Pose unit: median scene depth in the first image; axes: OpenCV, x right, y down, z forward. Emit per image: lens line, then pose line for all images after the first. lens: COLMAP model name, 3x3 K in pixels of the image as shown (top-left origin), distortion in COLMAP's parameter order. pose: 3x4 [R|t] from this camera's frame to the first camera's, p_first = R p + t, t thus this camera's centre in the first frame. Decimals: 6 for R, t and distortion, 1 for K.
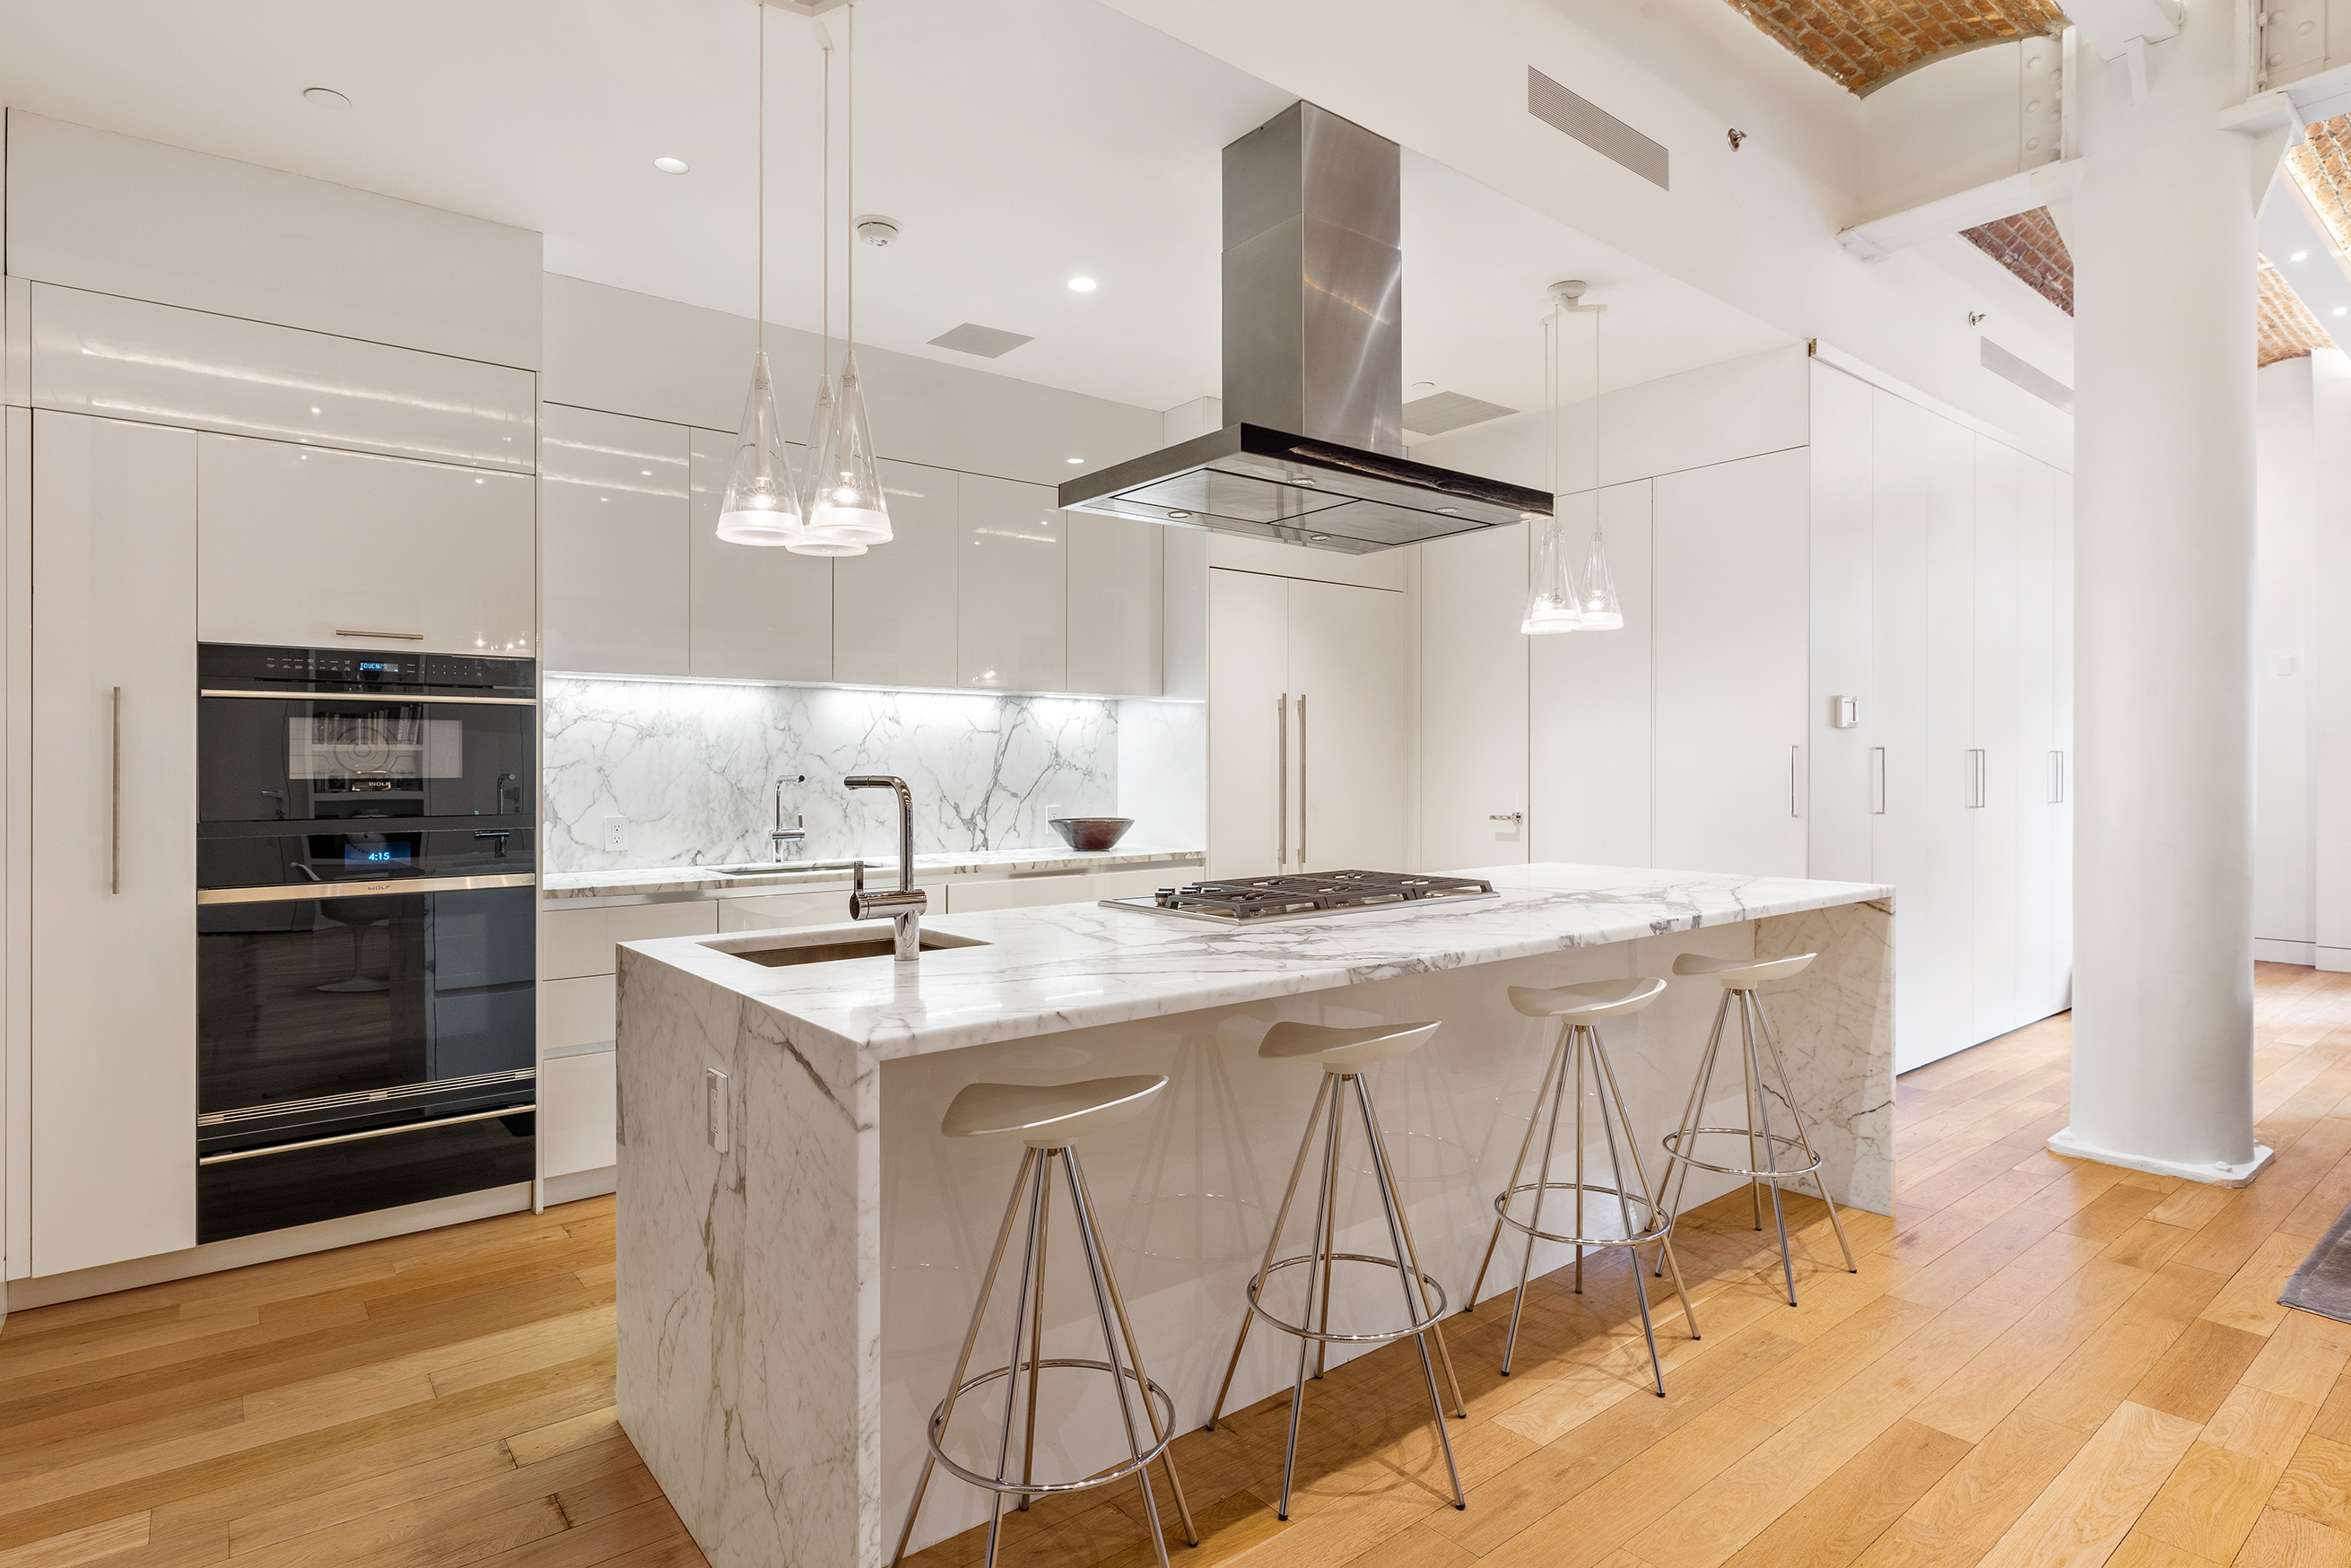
lens RADIAL K [[1229.6, 0, 1173.3], [0, 1229.6, 768.3], [0, 0, 1]] dist [0.001208, 0.000413]
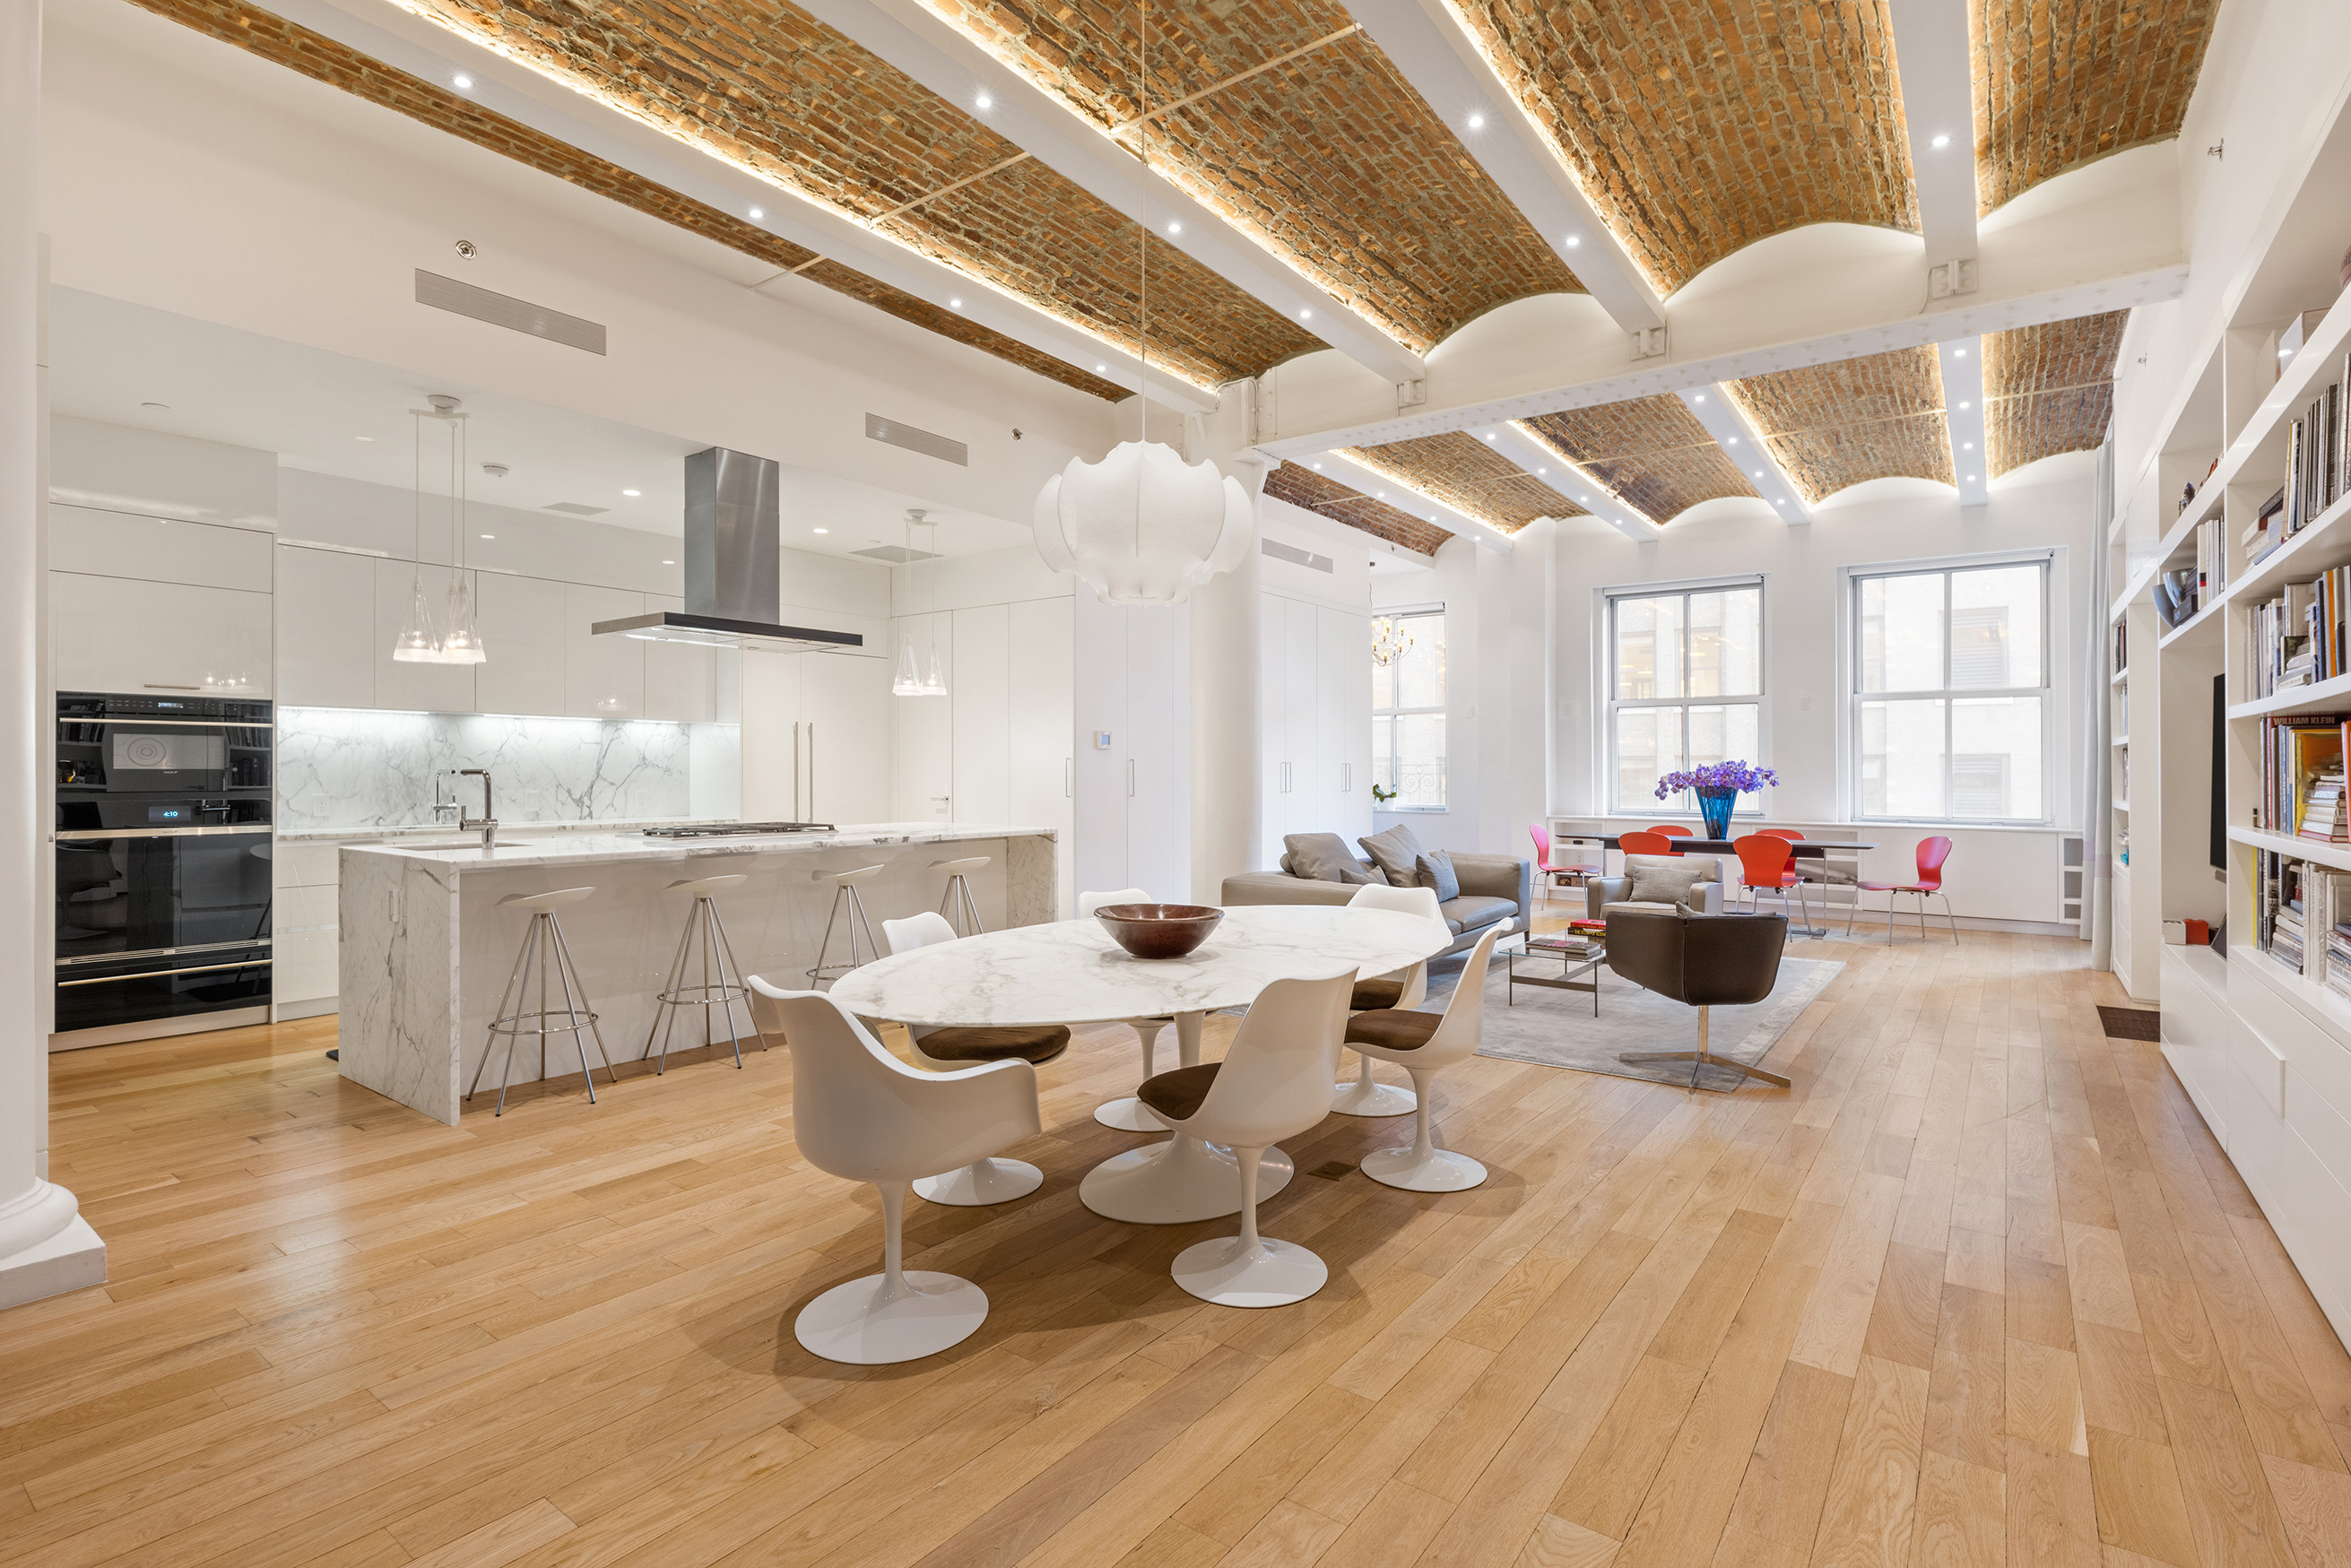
lens RADIAL K [[1115.8, 0, 1178.6], [0, 1115.8, 780.2], [0, 0, 1]] dist [0.001912, 0.000149]
pose [[0.967038, 0.005481, 0.254574, 0.300840], [-0.007882, 0.999934, 0.008414, -0.000746], [-0.254511, -0.010143, 0.967017, -0.811028]]
